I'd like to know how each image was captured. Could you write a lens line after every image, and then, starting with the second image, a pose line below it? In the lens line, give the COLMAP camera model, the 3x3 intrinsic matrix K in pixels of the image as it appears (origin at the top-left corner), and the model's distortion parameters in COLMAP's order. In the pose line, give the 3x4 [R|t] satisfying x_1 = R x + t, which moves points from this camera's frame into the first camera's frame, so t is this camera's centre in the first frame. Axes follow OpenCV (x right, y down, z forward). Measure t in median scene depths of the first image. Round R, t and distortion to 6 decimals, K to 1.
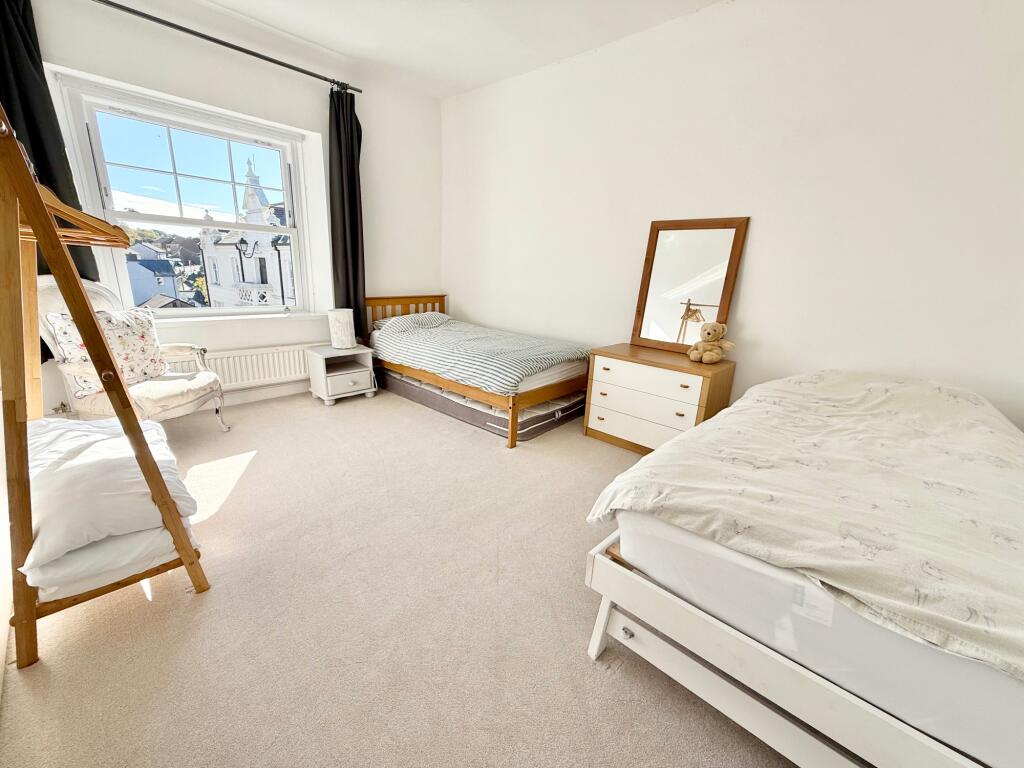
lens RADIAL K [[403.6, 0, 509.0], [0, 403.6, 383.3], [0, 0, 1]] dist [0.002142, 0.000444]
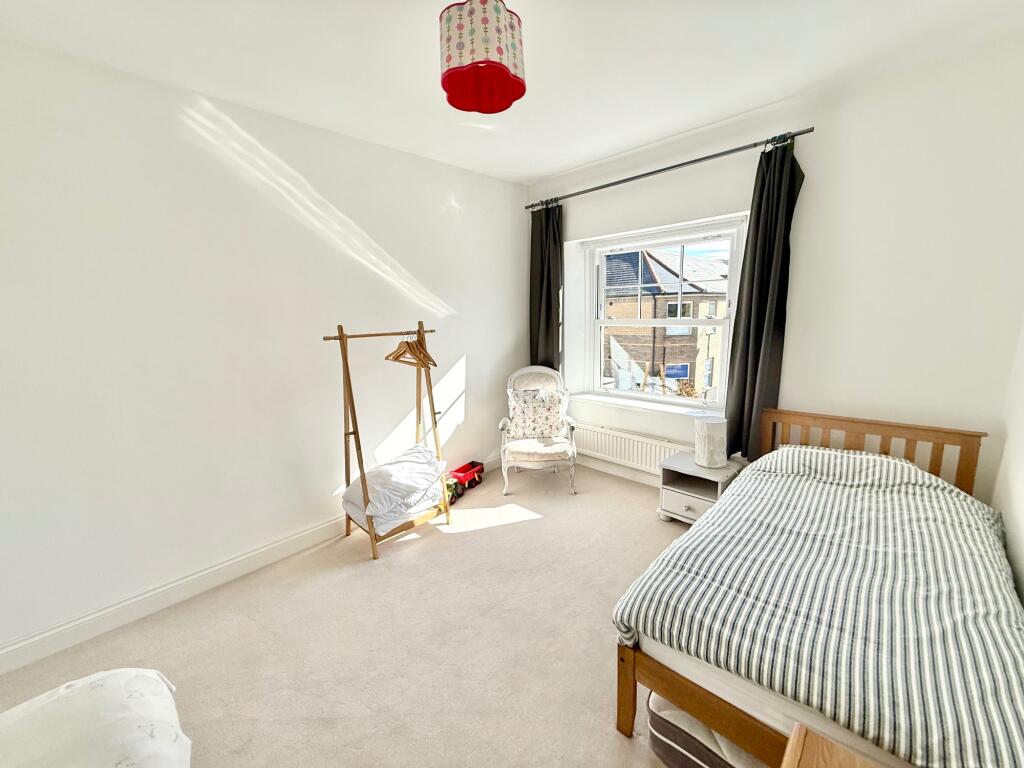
lens RADIAL K [[403.6, 0, 509.0], [0, 403.6, 383.3], [0, 0, 1]] dist [0.002142, 0.000444]
pose [[-0.026731, 0.144272, -0.989177, 0.420963], [-0.233419, 0.961275, 0.146510, -0.296007], [0.972009, 0.234809, 0.007980, 0.620963]]
